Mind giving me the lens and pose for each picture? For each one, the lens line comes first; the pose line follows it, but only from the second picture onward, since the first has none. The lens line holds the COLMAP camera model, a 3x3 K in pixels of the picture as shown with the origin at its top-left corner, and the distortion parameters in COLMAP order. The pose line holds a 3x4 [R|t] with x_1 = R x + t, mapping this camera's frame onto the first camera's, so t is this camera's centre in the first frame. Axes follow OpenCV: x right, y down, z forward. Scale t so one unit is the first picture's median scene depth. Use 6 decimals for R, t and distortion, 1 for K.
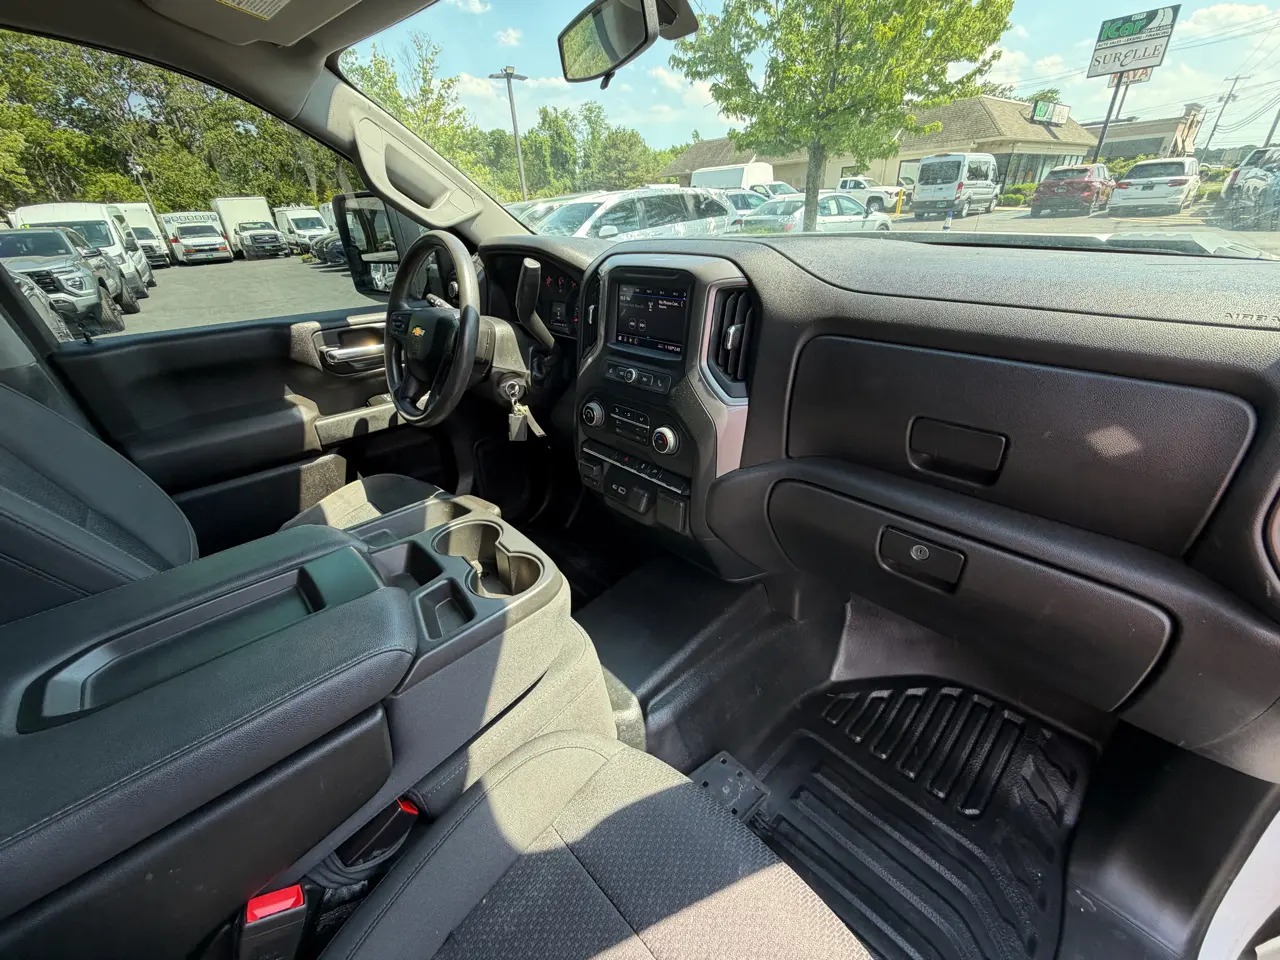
lens RADIAL K [[511.4, 0, 637.8], [0, 511.4, 478.1], [0, 0, 1]] dist [0.000278, 0.001508]
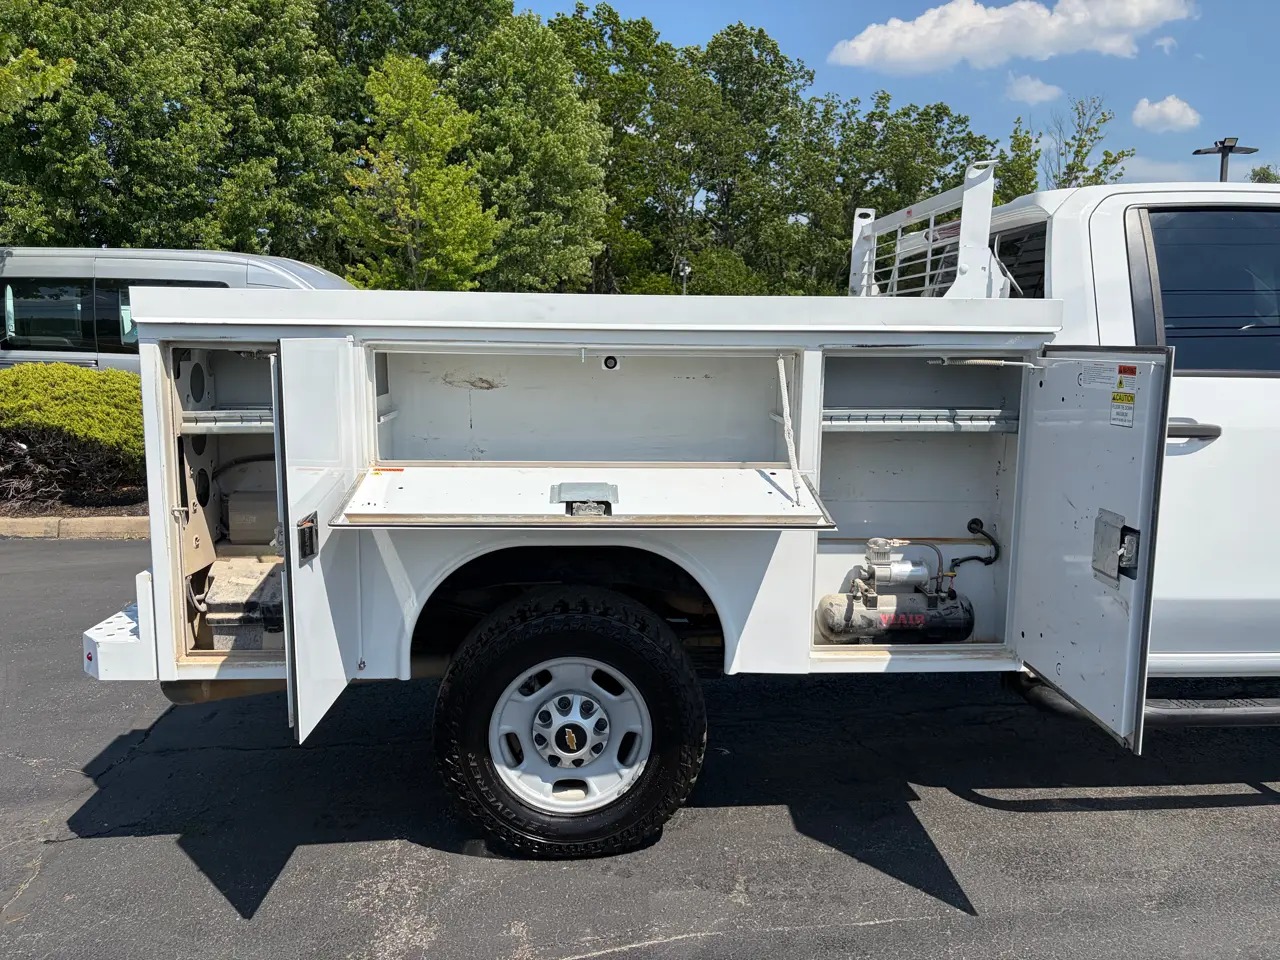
lens RADIAL K [[971.0, 0, 642.7], [0, 971.0, 477.4], [0, 0, 1]] dist [0.047811, -0.059967]
pose [[0.771273, 0.134095, -0.622219, 0.026382], [-0.327665, 0.921723, -0.207516, 0.226322], [0.545686, 0.363930, 0.754838, -0.413203]]
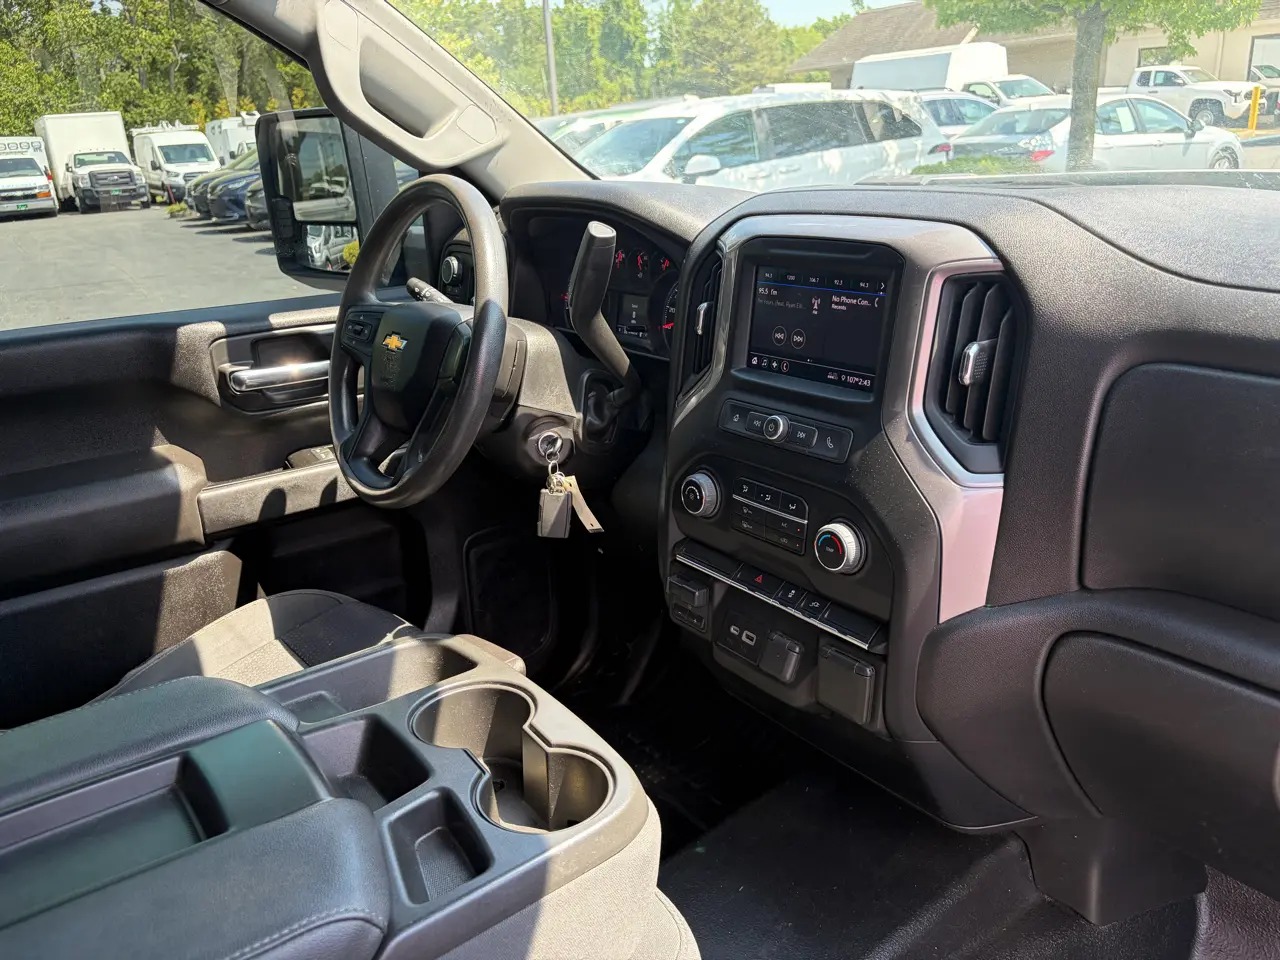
lens RADIAL K [[971.0, 0, 644.8], [0, 971.0, 481.0], [0, 0, 1]] dist [0.047811, -0.059967]
pose [[0.994632, 0.027904, -0.099640, -0.004694], [-0.041174, 0.990164, -0.133713, 0.000189], [0.094929, 0.137097, 0.985998, -0.003427]]
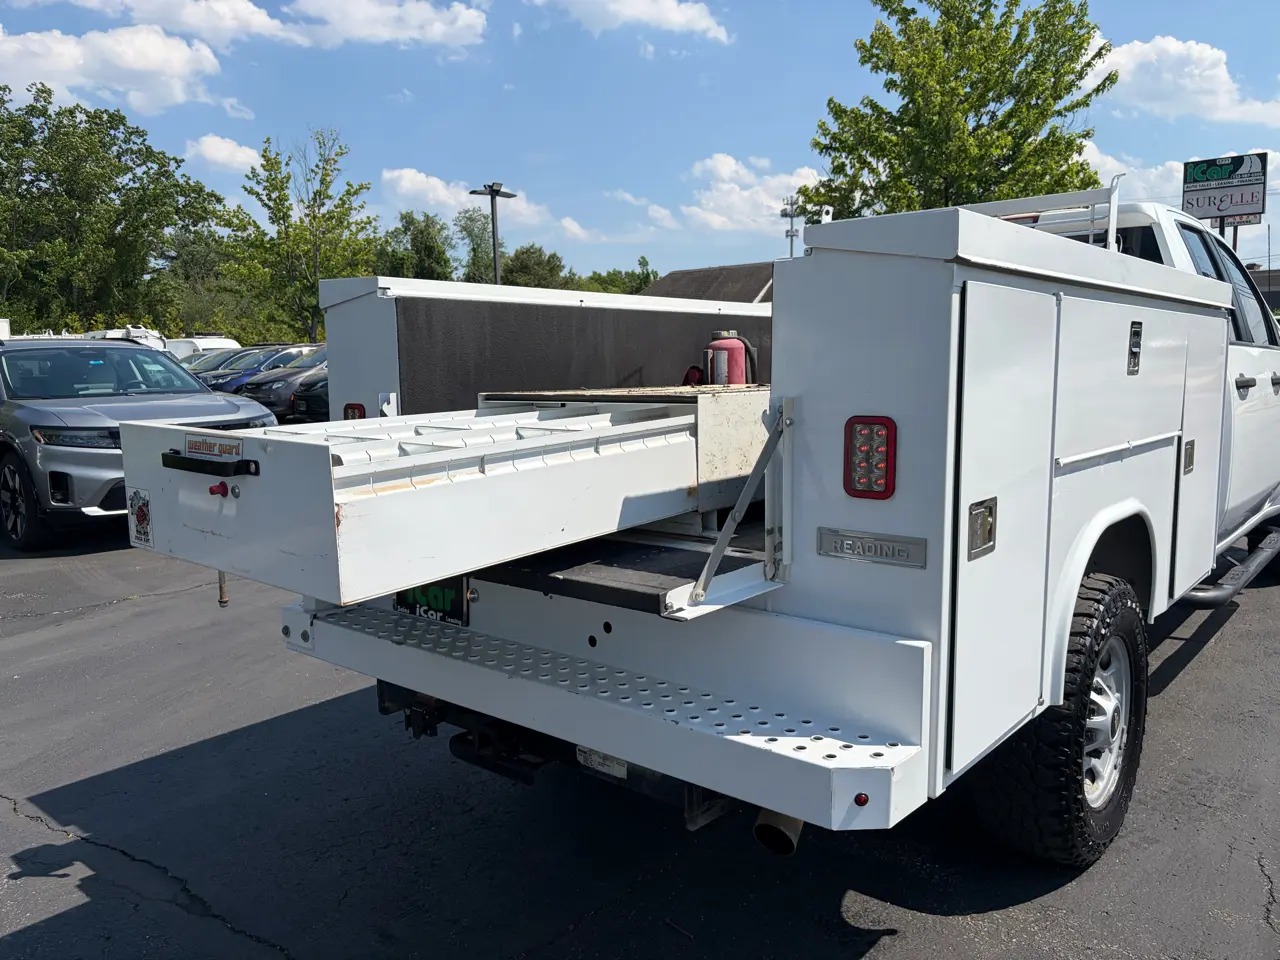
lens RADIAL K [[971.0, 0, 629.1], [0, 971.0, 470.6], [0, 0, 1]] dist [0.047811, -0.059967]
pose [[0.993339, 0.016158, 0.114089, -0.383334], [0.026516, 0.931493, -0.362791, 0.282380], [-0.112135, 0.363400, 0.924860, -0.450279]]
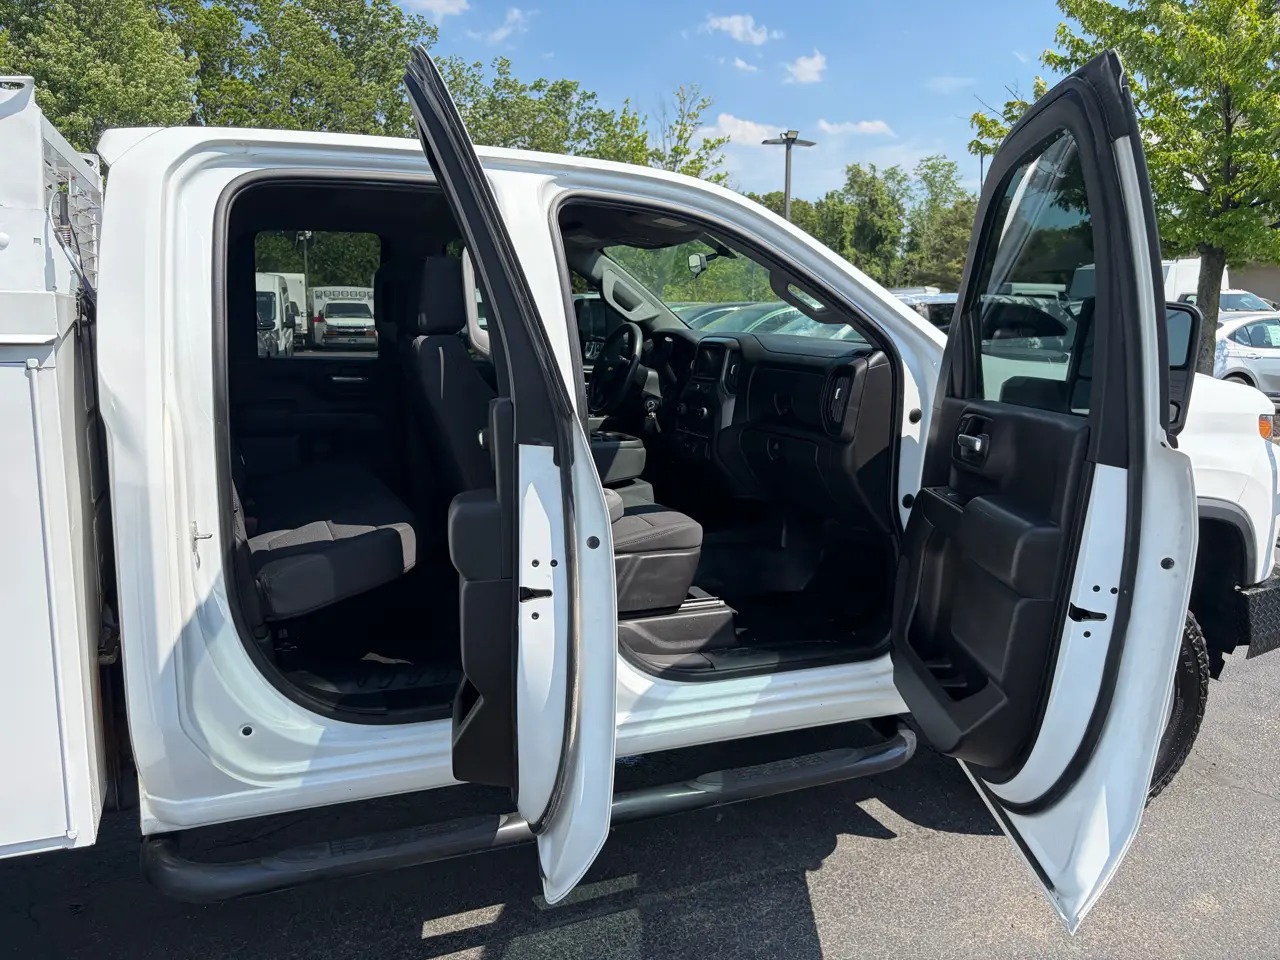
lens RADIAL K [[971.0, 0, 639.7], [0, 971.0, 484.1], [0, 0, 1]] dist [0.047811, -0.059967]
pose [[0.935640, 0.118095, -0.332613, 0.116006], [-0.212805, 0.940566, -0.264668, 0.131335], [0.281588, 0.318415, 0.905163, -0.263293]]
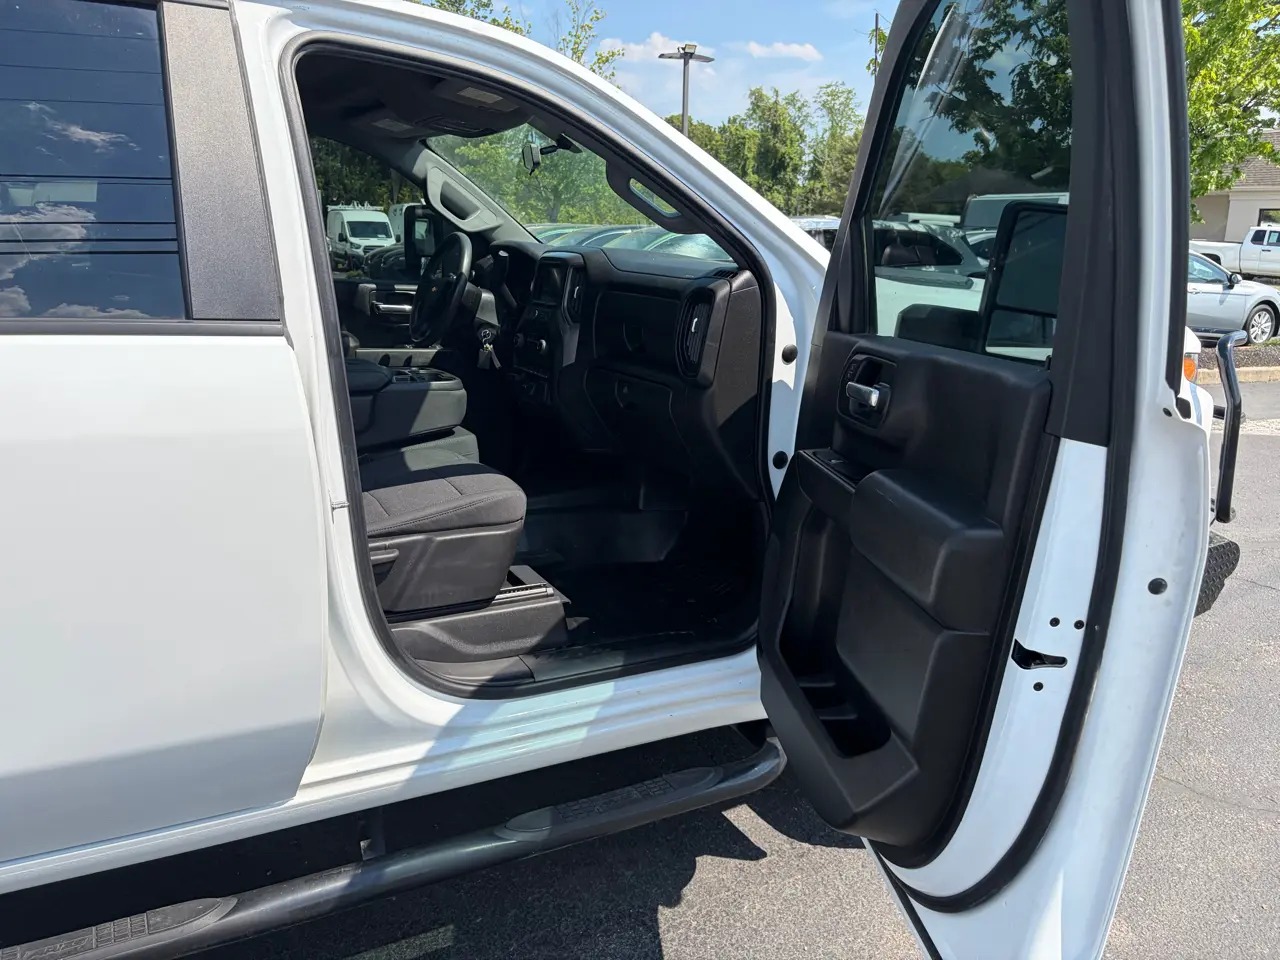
lens RADIAL K [[971.0, 0, 638.7], [0, 971.0, 475.6], [0, 0, 1]] dist [0.047811, -0.059967]
pose [[0.963611, 0.133503, -0.231584, 0.116263], [-0.186125, 0.956930, -0.222807, 0.100012], [0.191865, 0.257803, 0.946956, -0.193791]]
